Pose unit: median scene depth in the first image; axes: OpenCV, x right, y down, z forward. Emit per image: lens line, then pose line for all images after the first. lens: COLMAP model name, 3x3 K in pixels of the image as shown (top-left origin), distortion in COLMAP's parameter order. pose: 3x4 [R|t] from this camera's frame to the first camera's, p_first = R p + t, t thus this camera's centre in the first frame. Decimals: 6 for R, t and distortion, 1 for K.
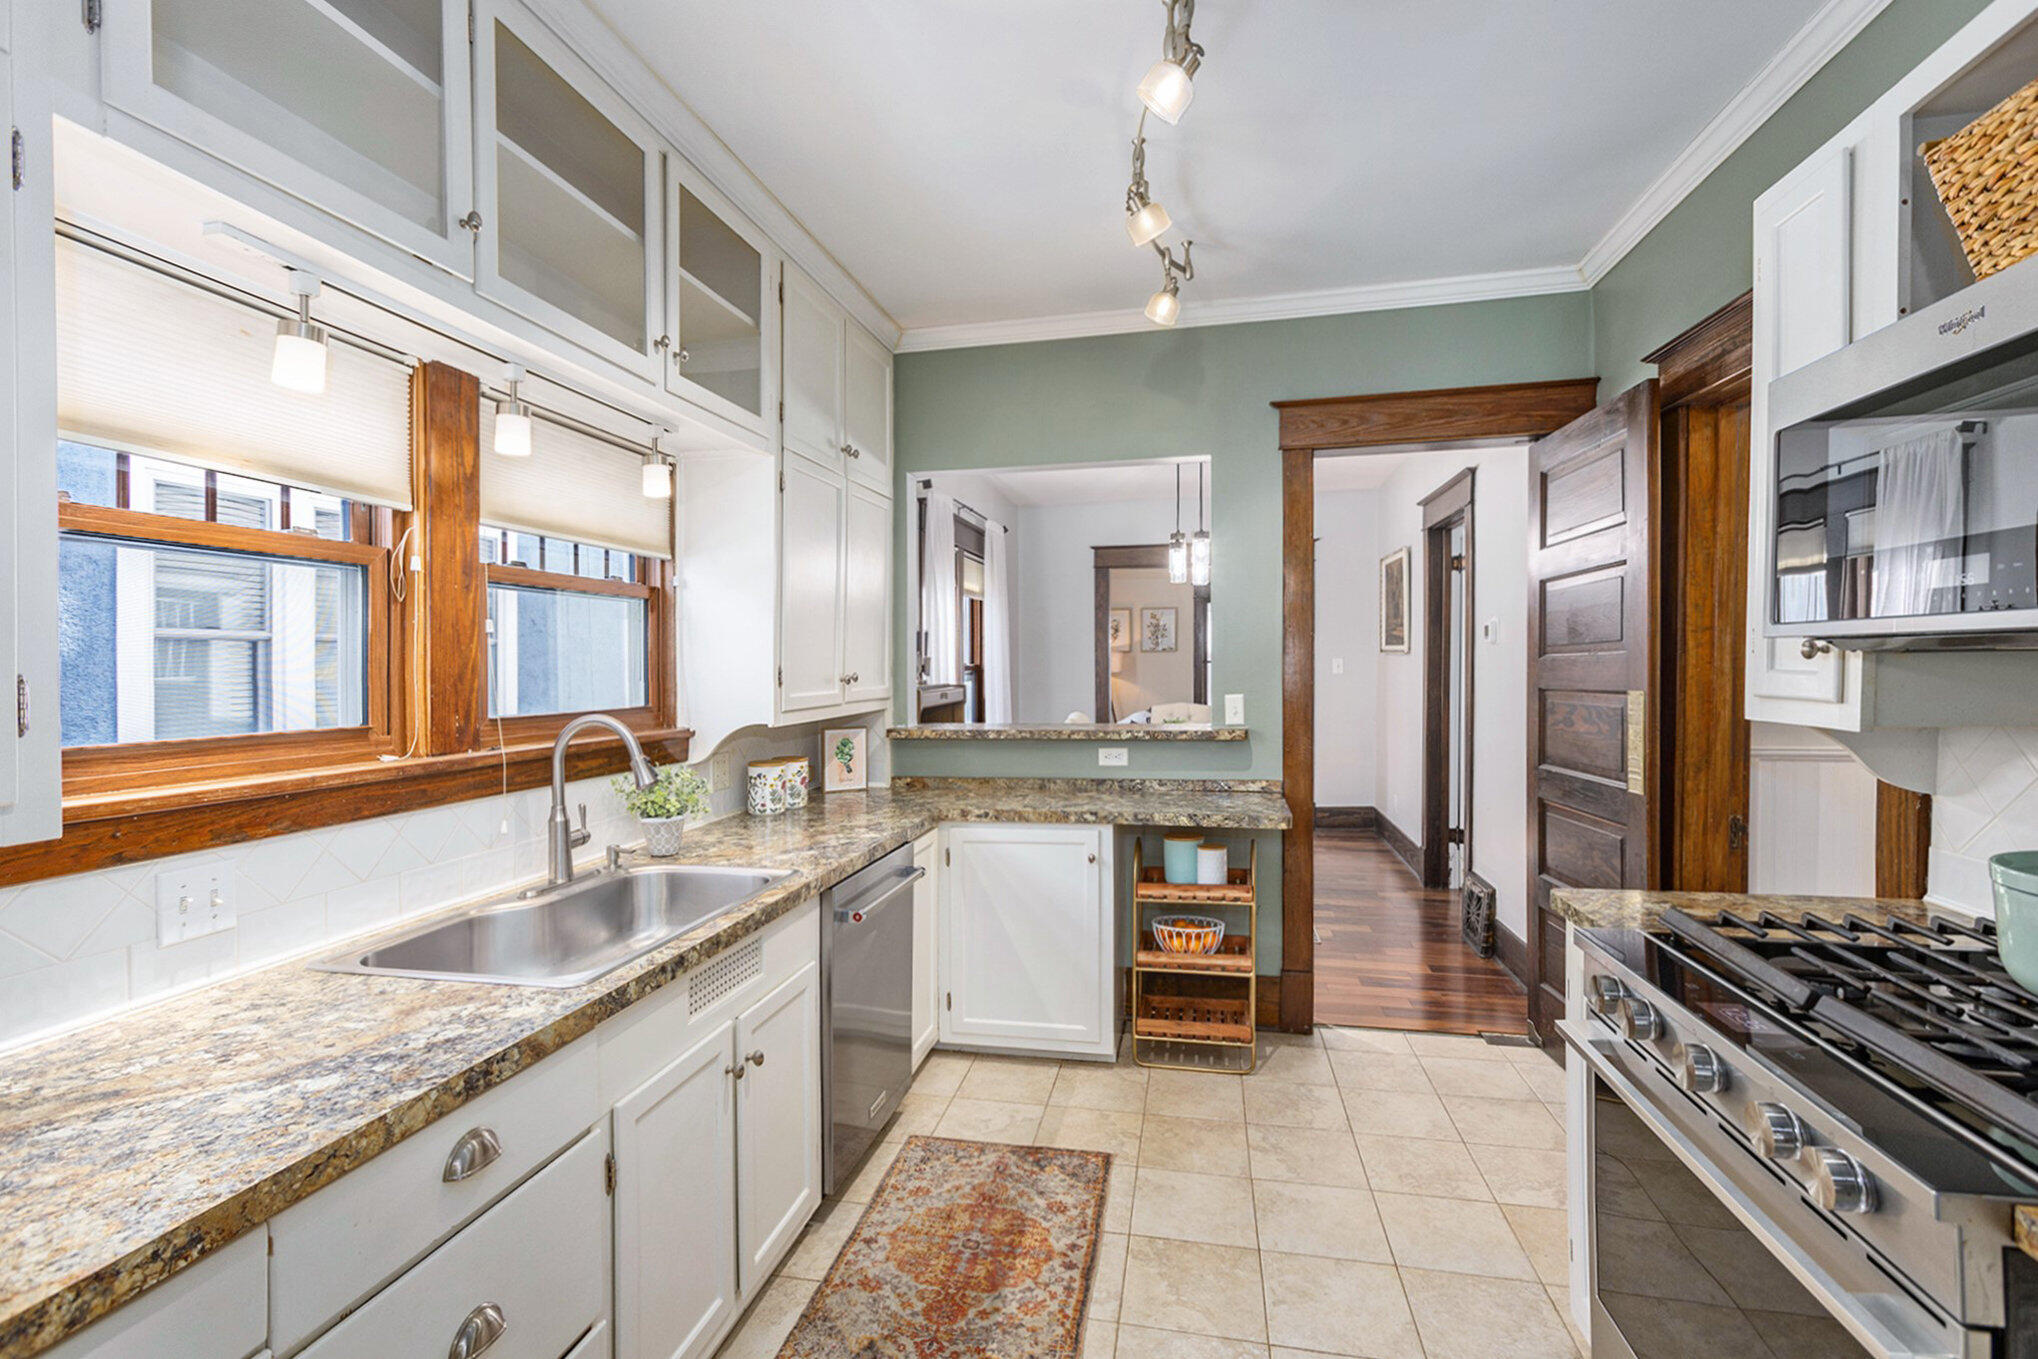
lens RADIAL K [[914.6, 0, 1019.0], [0, 914.6, 679.5], [0, 0, 1]] dist [-0.000296, -0.000038]
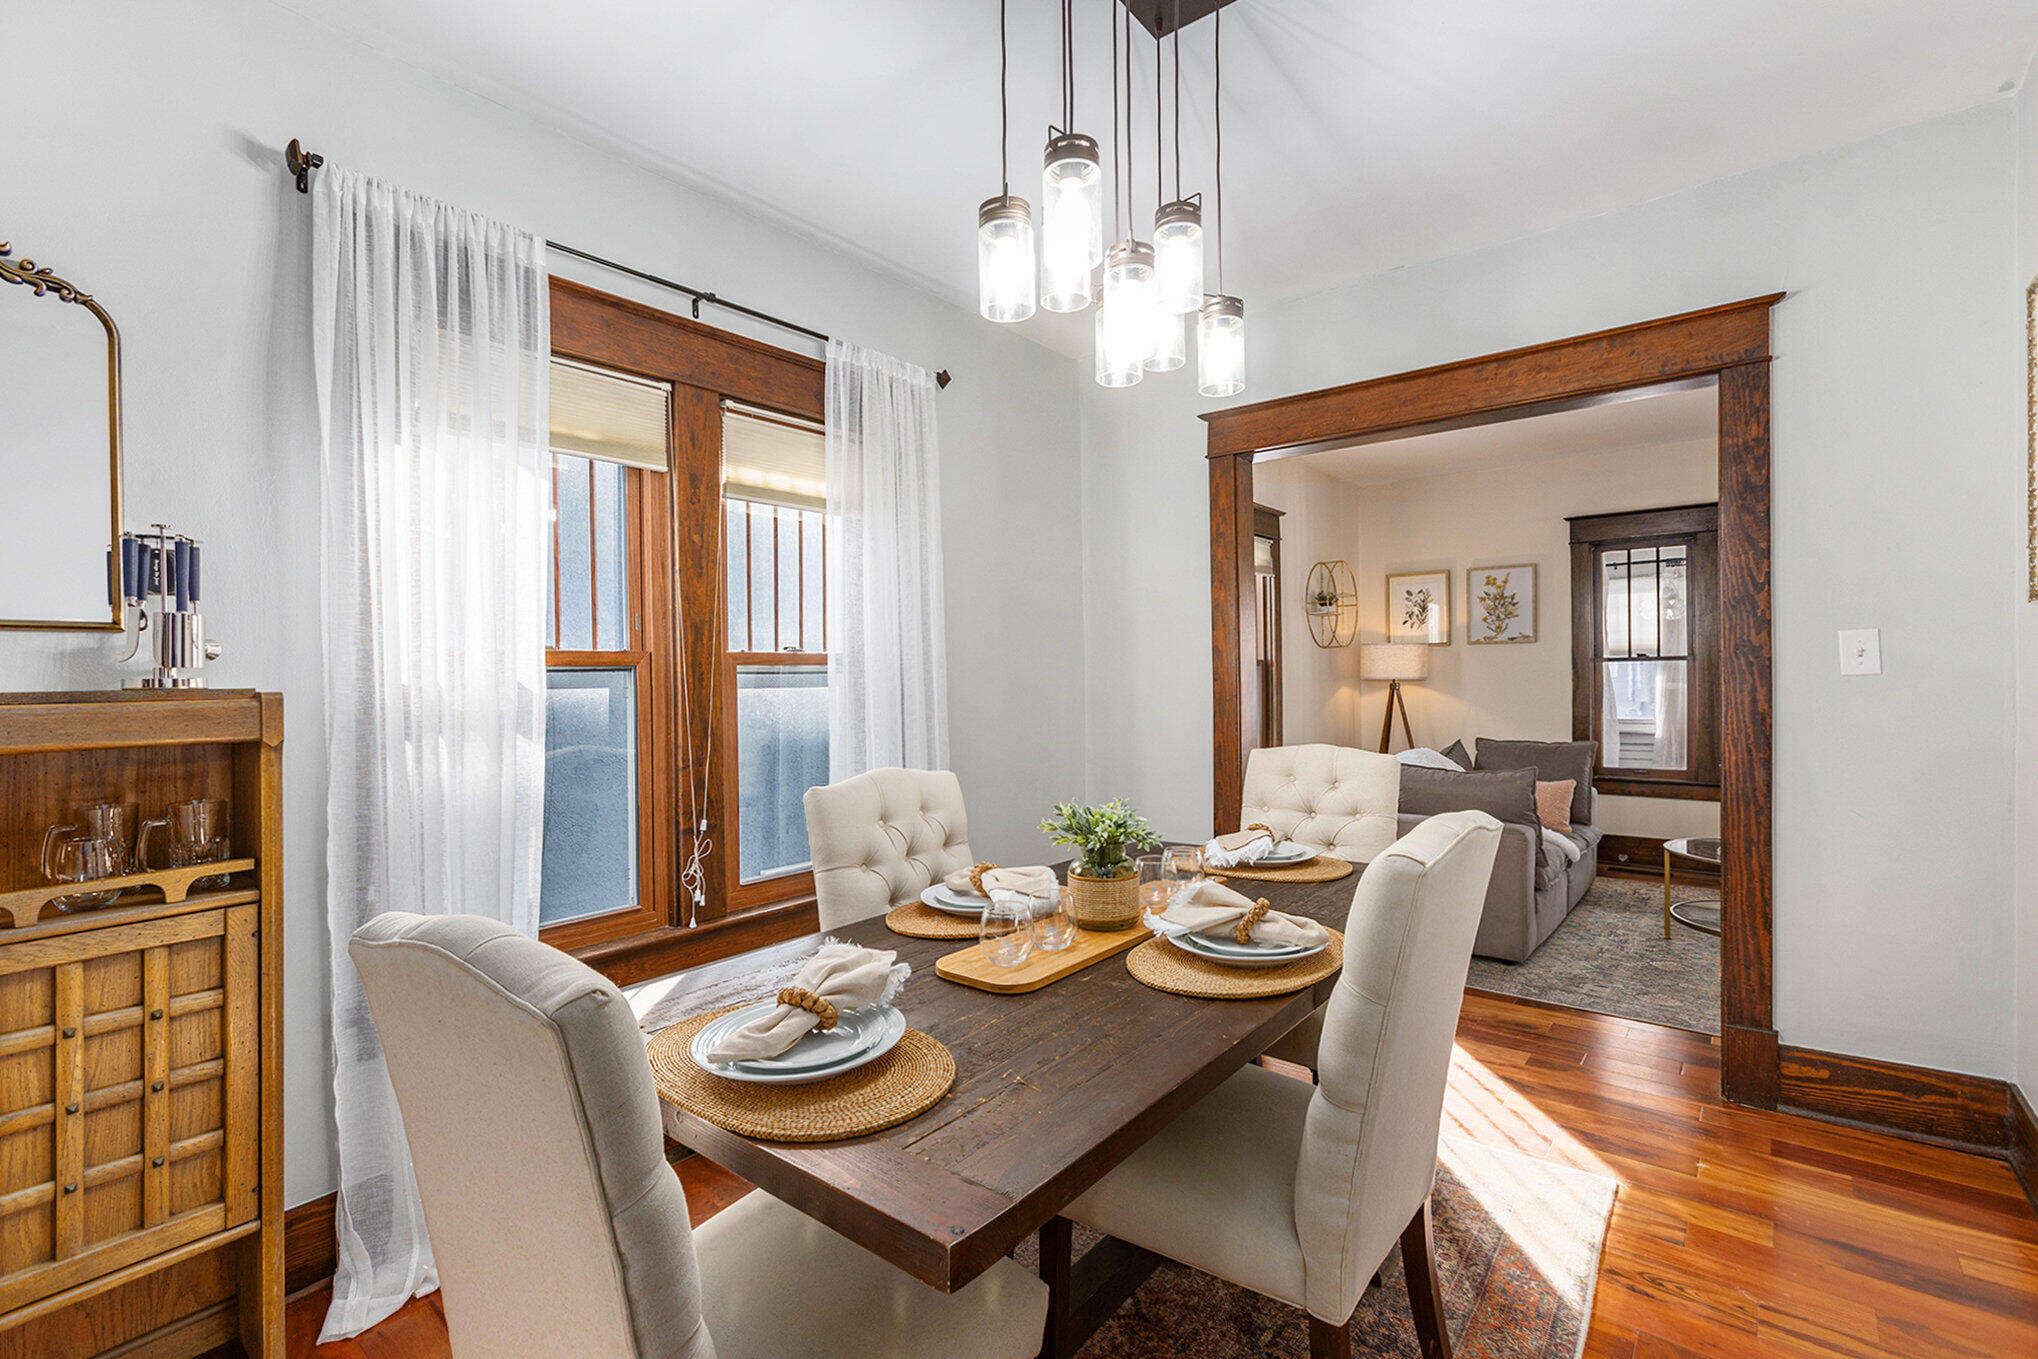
lens RADIAL K [[914.6, 0, 1019.0], [0, 914.6, 679.5], [0, 0, 1]] dist [-0.000296, -0.000038]
pose [[0.891418, -0.004196, -0.453163, 0.170778], [-0.001584, 0.999922, -0.012373, 0.000571], [0.453180, 0.011747, 0.891342, 0.420627]]
